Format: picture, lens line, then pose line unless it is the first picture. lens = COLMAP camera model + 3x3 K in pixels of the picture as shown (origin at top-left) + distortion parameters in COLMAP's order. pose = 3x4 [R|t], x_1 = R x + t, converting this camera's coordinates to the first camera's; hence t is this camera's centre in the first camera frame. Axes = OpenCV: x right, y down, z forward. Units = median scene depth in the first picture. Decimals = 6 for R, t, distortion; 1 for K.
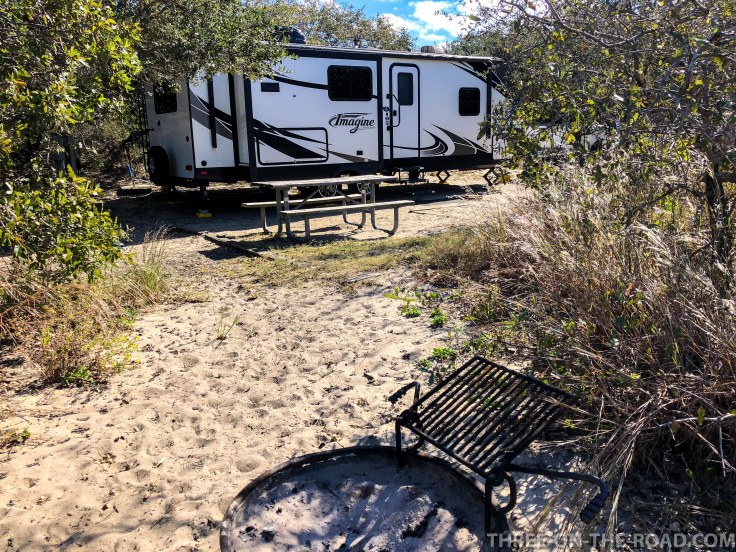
lens RADIAL K [[596.6, 0, 366.0], [0, 596.6, 276.4], [0, 0, 1]] dist [0.025351, -0.006982]
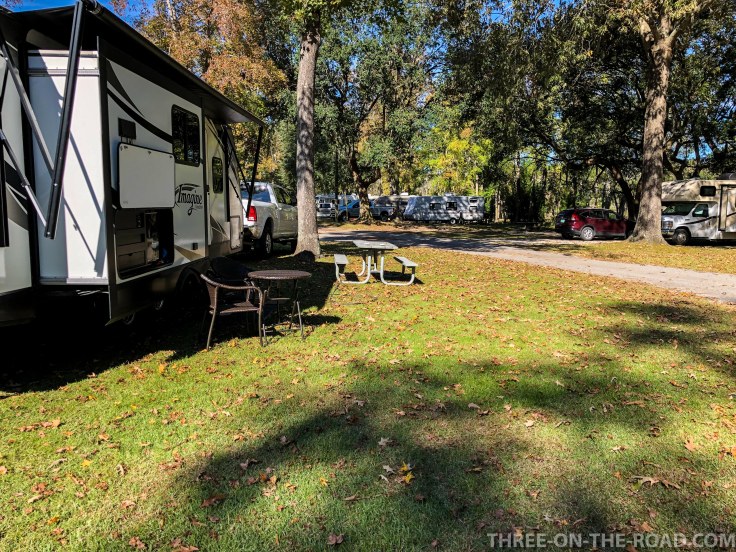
lens RADIAL K [[596.6, 0, 376.5], [0, 596.6, 255.3], [0, 0, 1]] dist [0.025351, -0.006982]
pose [[0.577619, -0.047596, 0.814918, -0.419384], [0.175386, 0.982221, -0.066947, -0.125203], [-0.797243, 0.181595, 0.575697, 0.501939]]
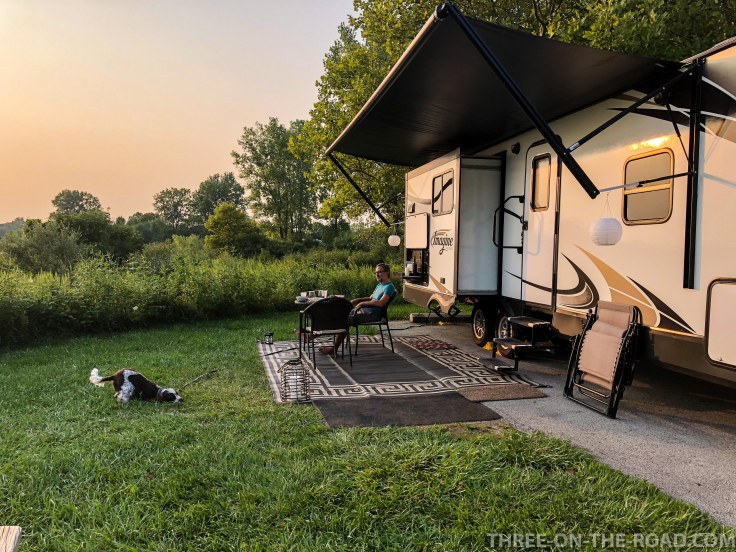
lens RADIAL K [[596.6, 0, 359.9], [0, 596.6, 275.8], [0, 0, 1]] dist [0.025351, -0.006982]
pose [[-0.421399, 0.055431, -0.905180, 0.728303], [-0.220413, 0.961941, 0.161518, -0.317751], [0.879682, 0.267577, -0.393143, 1.228406]]
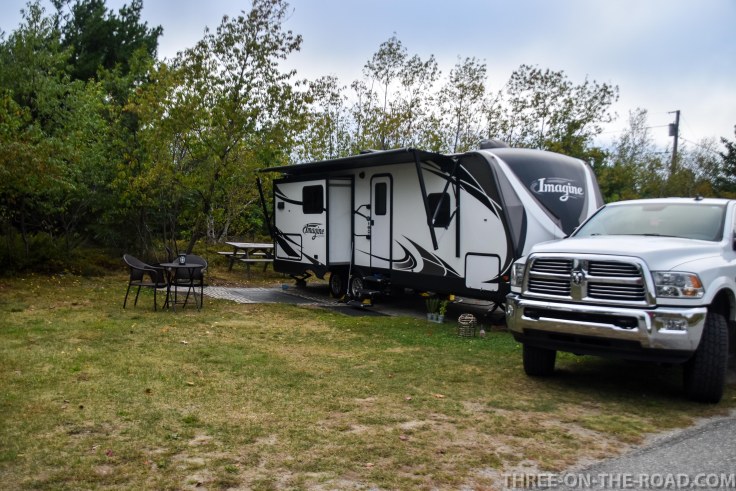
lens RADIAL K [[685.4, 0, 367.9], [0, 685.4, 243.5], [0, 0, 1]] dist [-0.012839, 0.000000]
pose [[-0.056420, 0.059991, -0.996603, 1.325903], [-0.232907, 0.969862, 0.071567, -0.356936], [0.970861, 0.236154, -0.040747, 1.170338]]
